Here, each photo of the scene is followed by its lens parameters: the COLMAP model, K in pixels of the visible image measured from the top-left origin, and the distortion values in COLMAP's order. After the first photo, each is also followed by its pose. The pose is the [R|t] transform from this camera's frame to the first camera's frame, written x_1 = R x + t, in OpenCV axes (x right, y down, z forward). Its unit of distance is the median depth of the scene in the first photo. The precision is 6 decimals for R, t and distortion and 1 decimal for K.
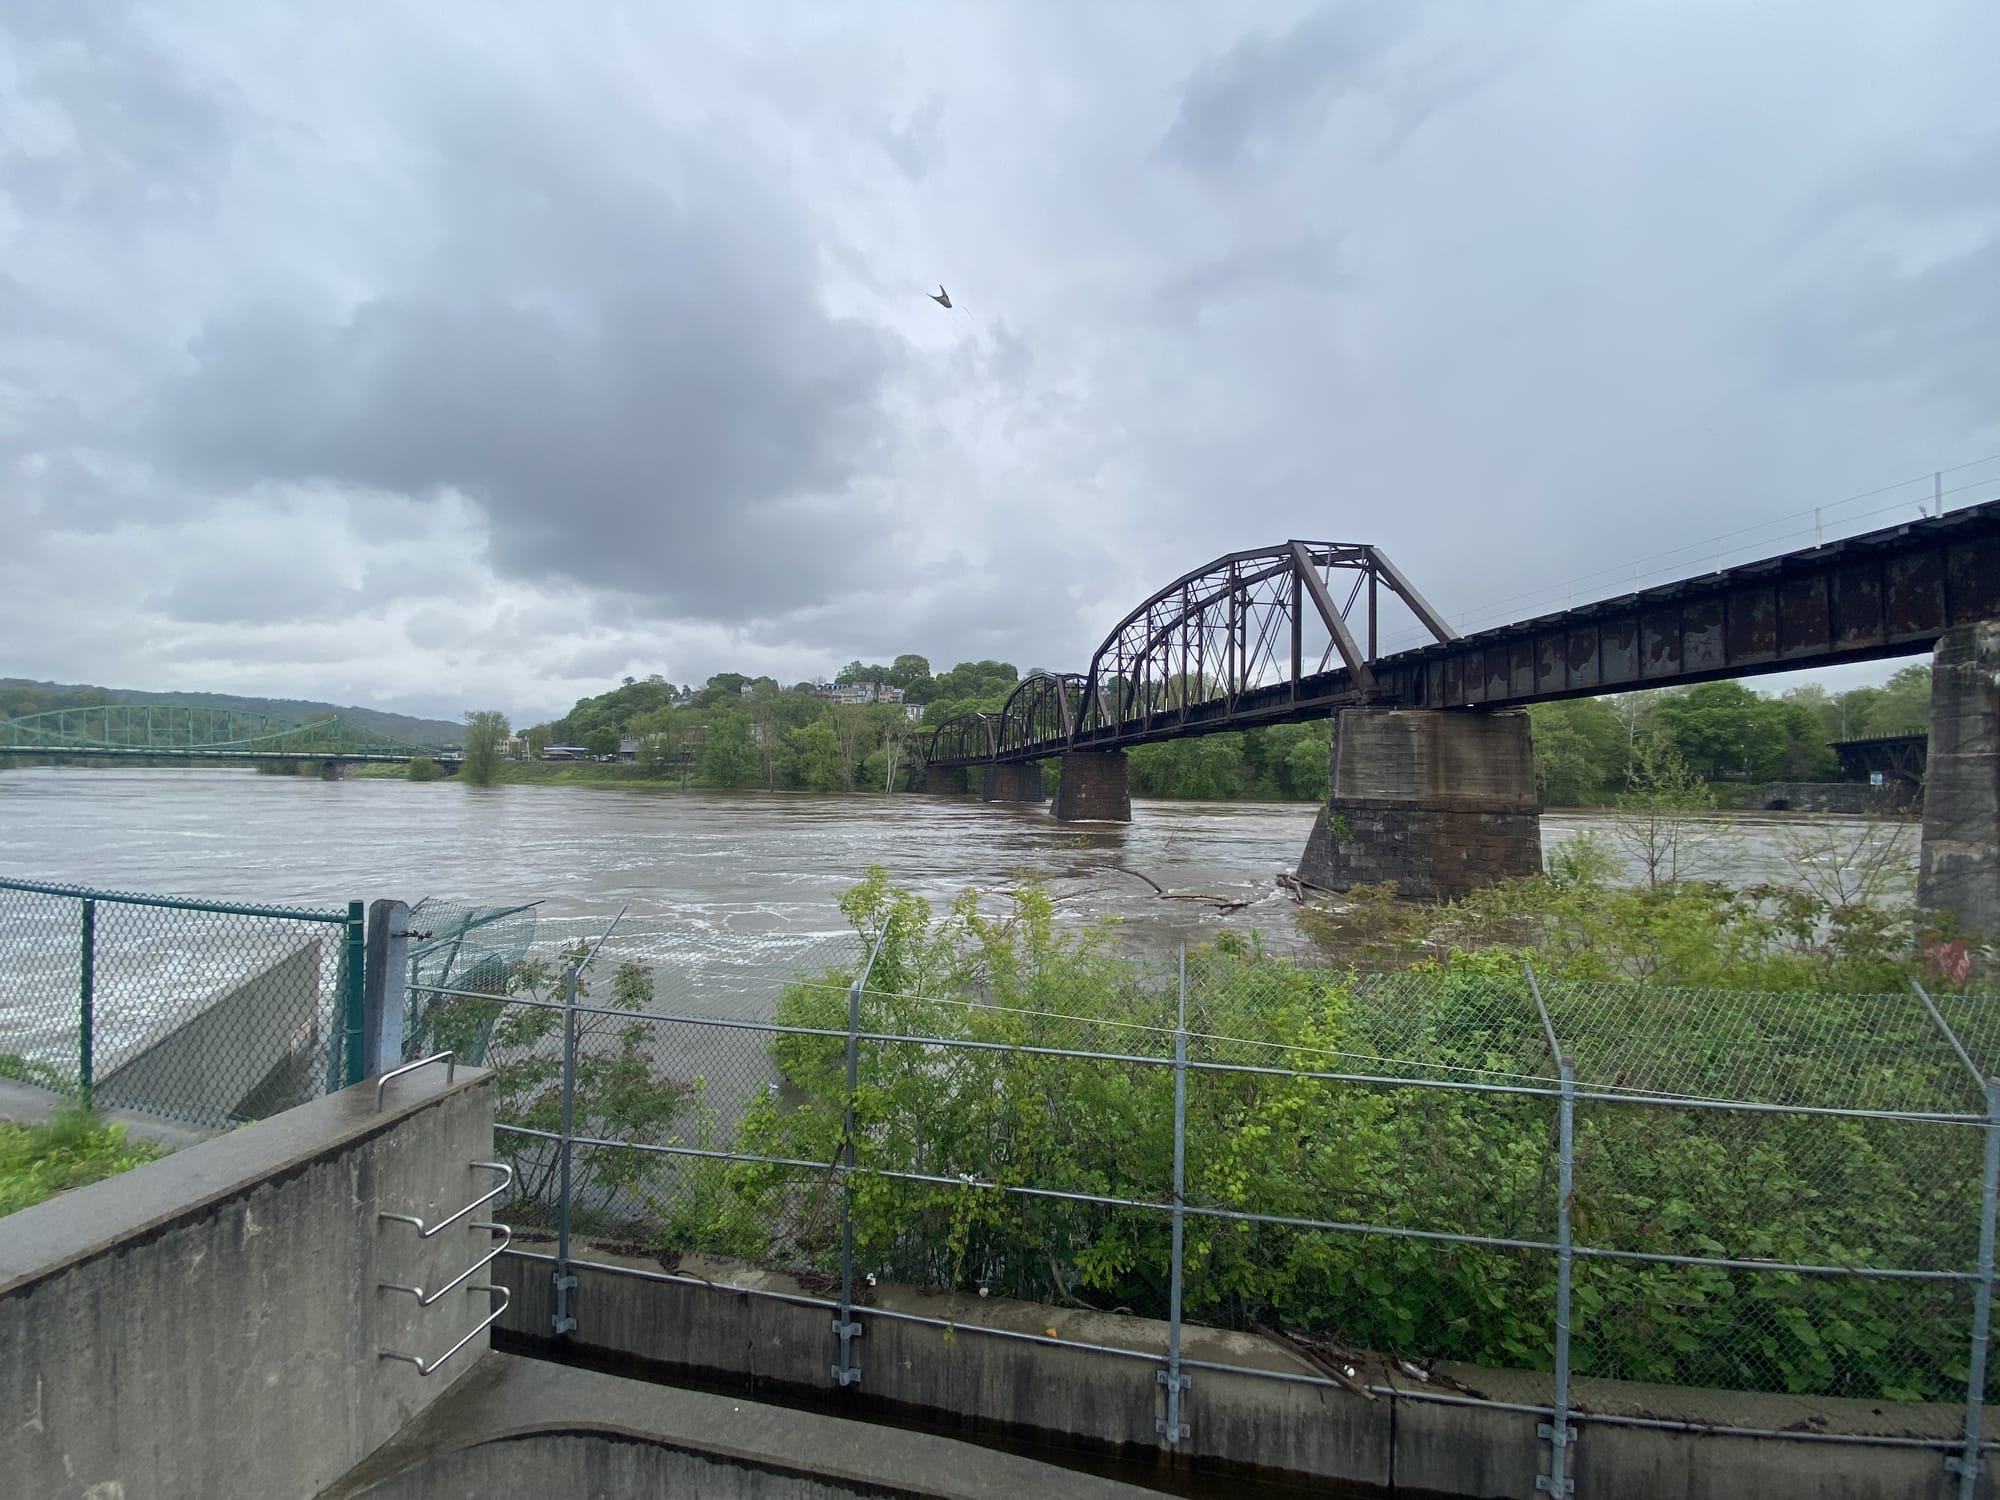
lens RADIAL K [[805.8, 0, 1004.0], [0, 805.8, 756.9], [0, 0, 1]] dist [0.015740, -0.019820]
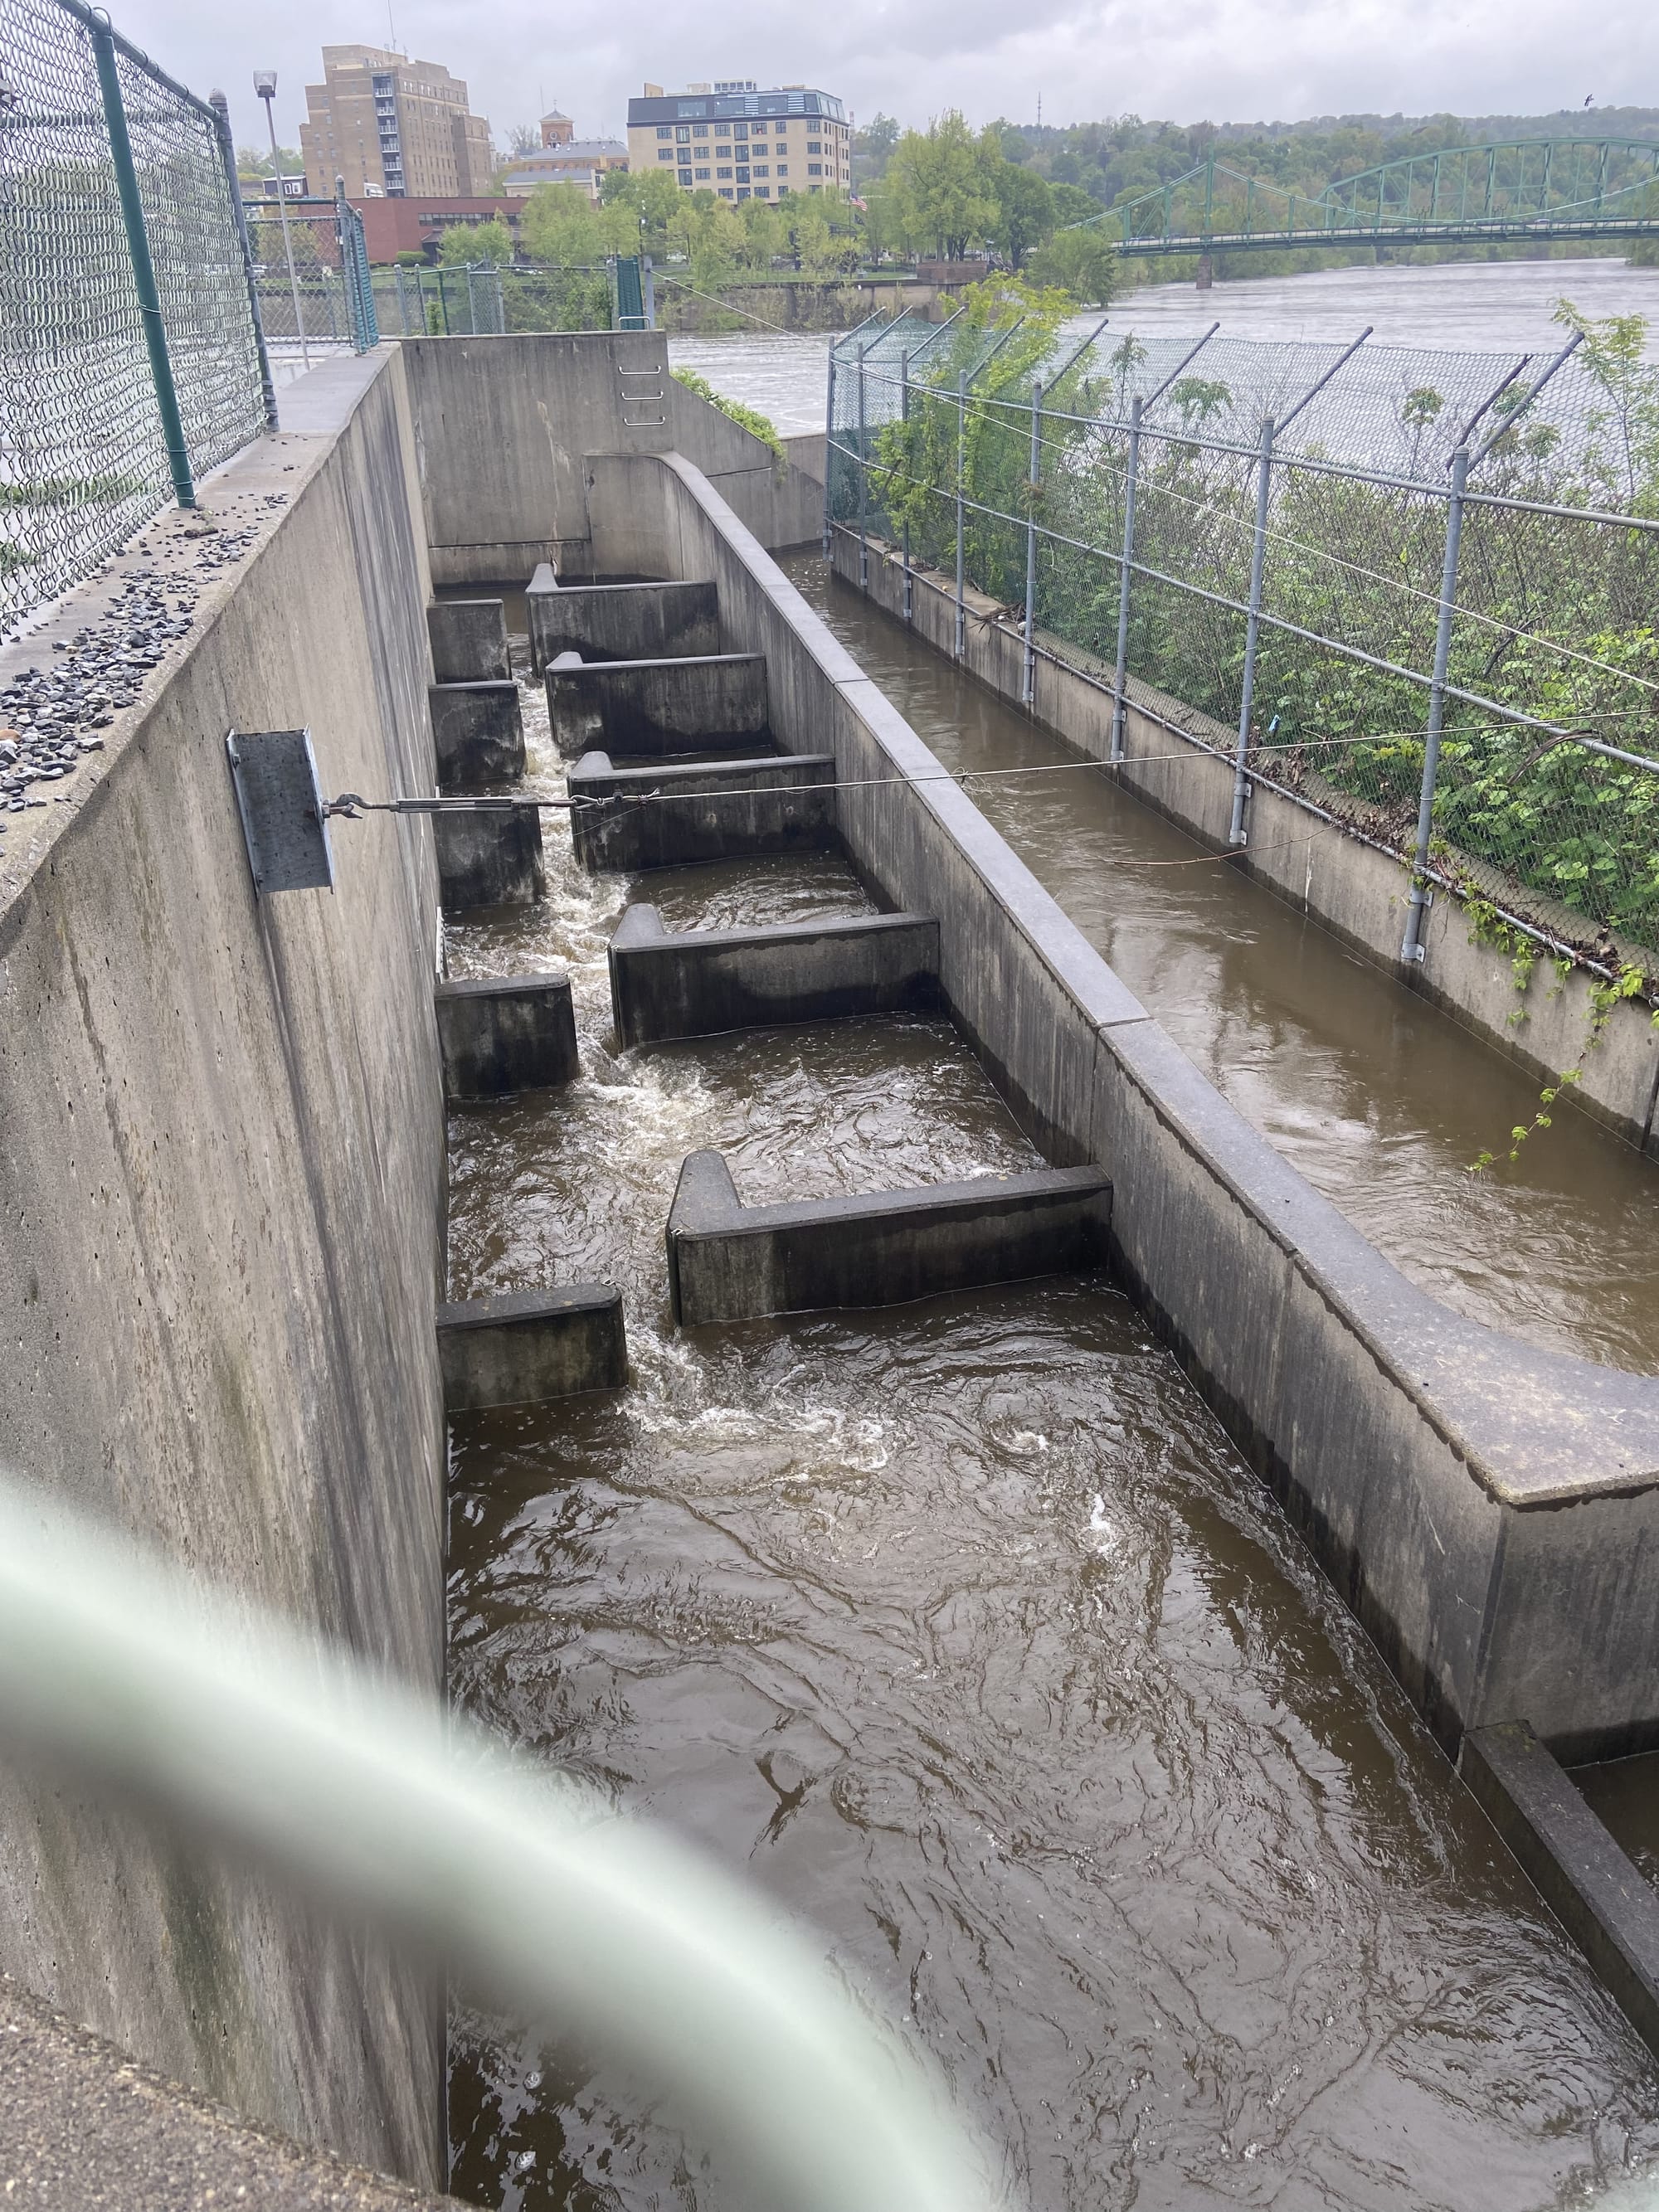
lens RADIAL K [[1669.1, 0, 829.3], [0, 1669.1, 1092.5], [0, 0, 1]] dist [0.137142, -0.184479]
pose [[0.393122, 0.371974, -0.840887, 0.393411], [0.056134, 0.903103, 0.425738, 0.024064], [0.917771, -0.214569, 0.334150, -0.065070]]
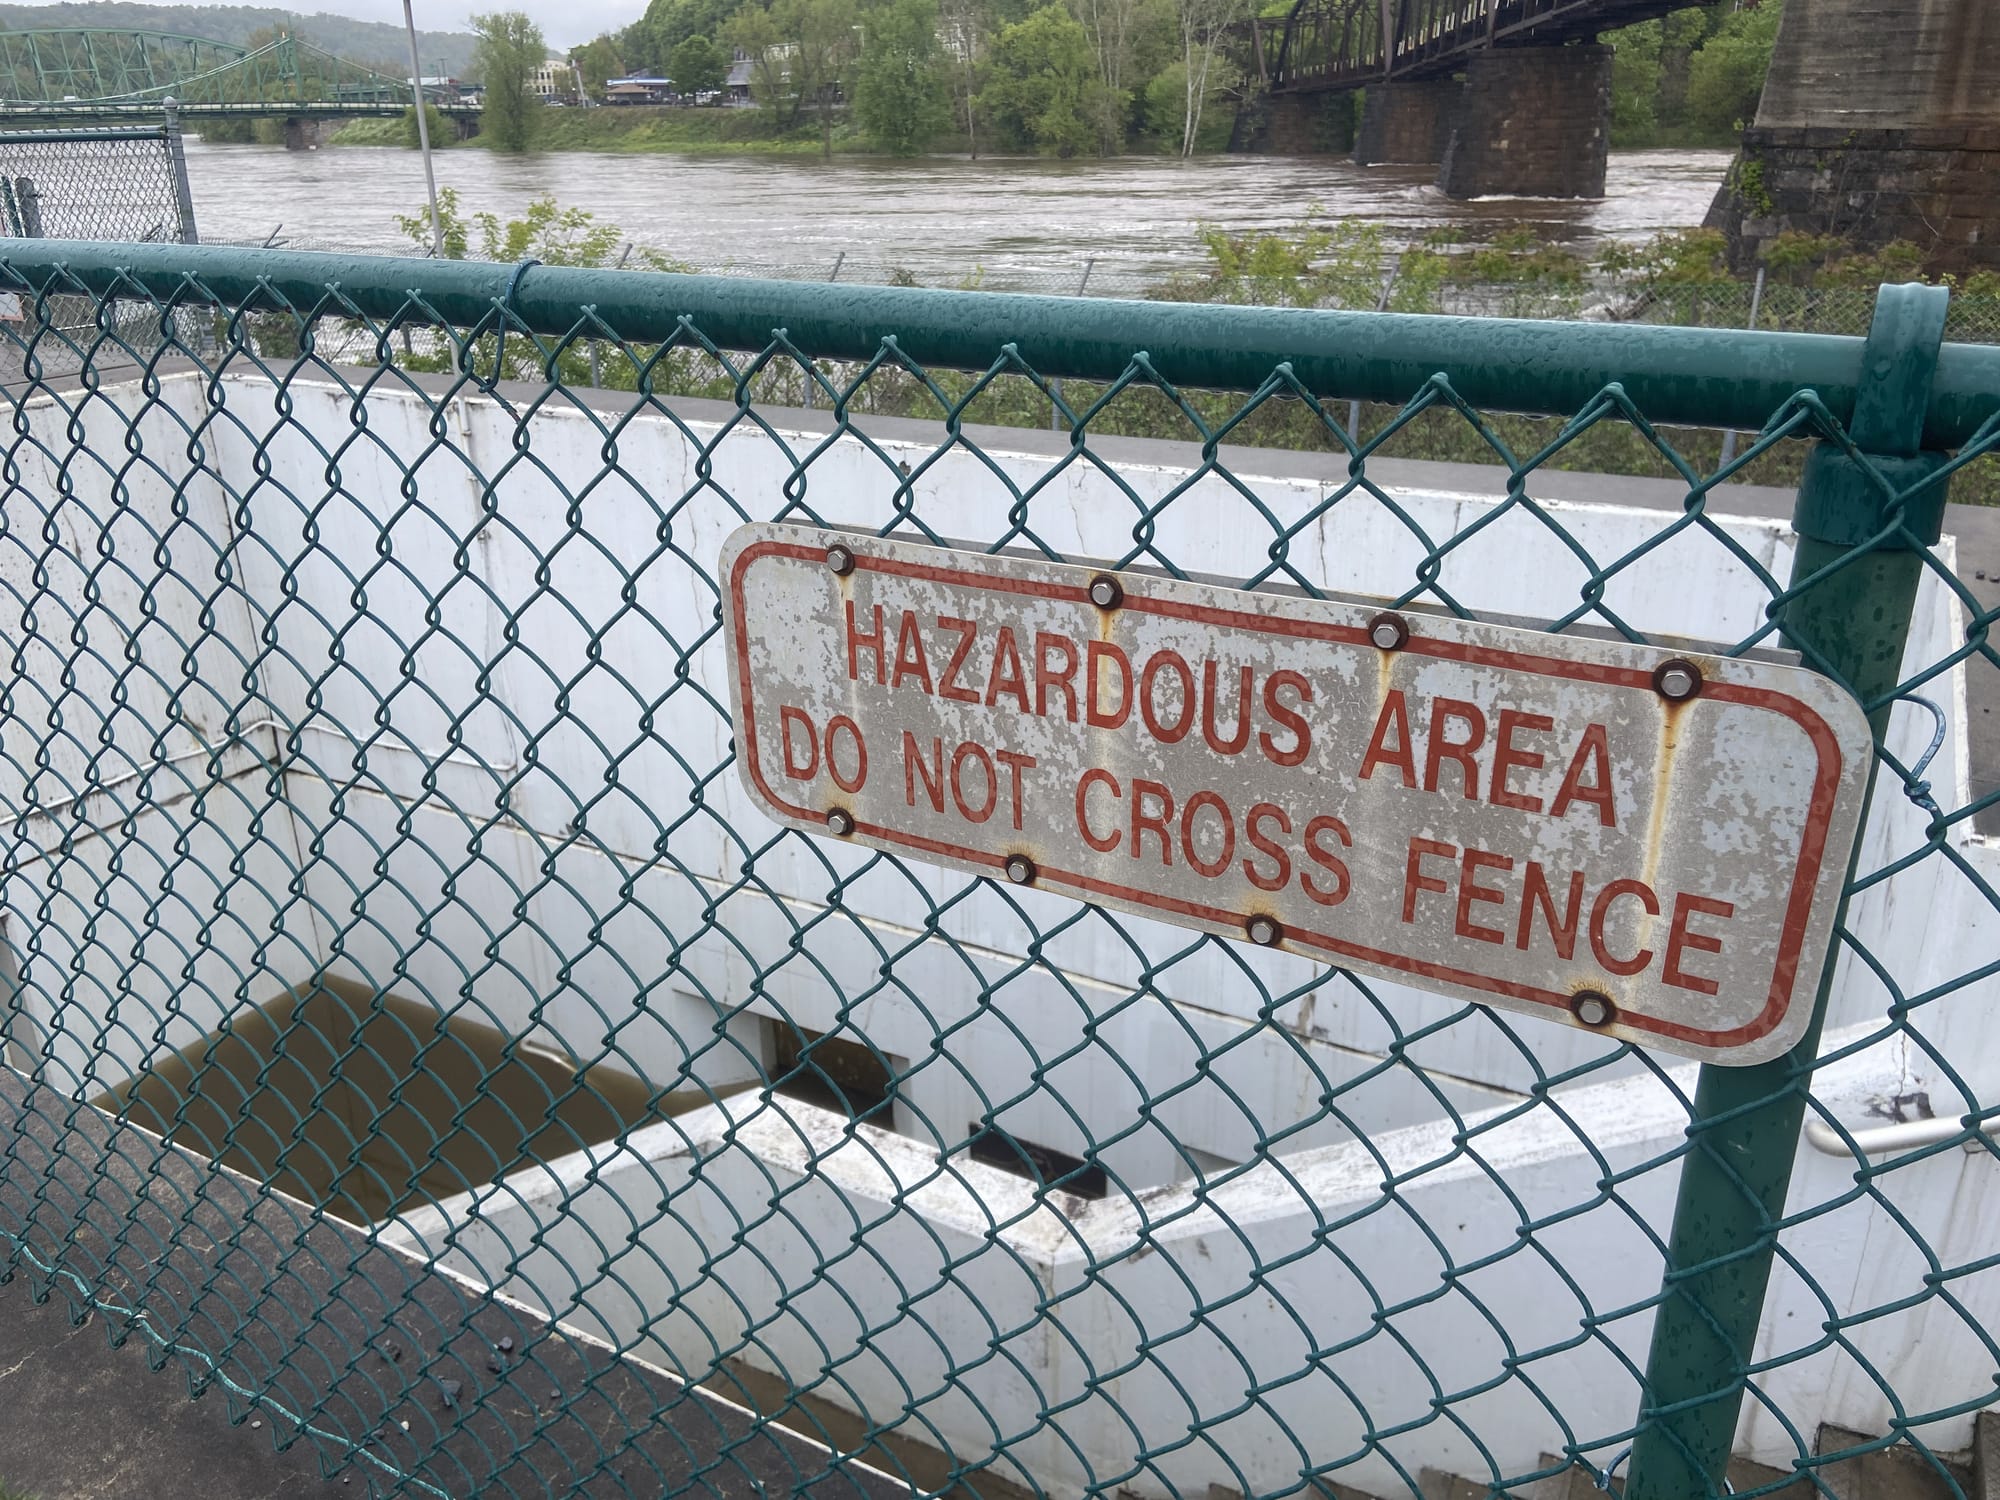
lens RADIAL K [[1501.1, 0, 993.4], [0, 1501.1, 741.4], [0, 0, 1]] dist [0.111062, -0.130277]
pose [[0.953803, 0.085844, -0.287906, 0.199807], [0.036332, 0.918316, 0.394176, 0.003753], [0.298226, -0.386427, 0.872774, -0.156950]]
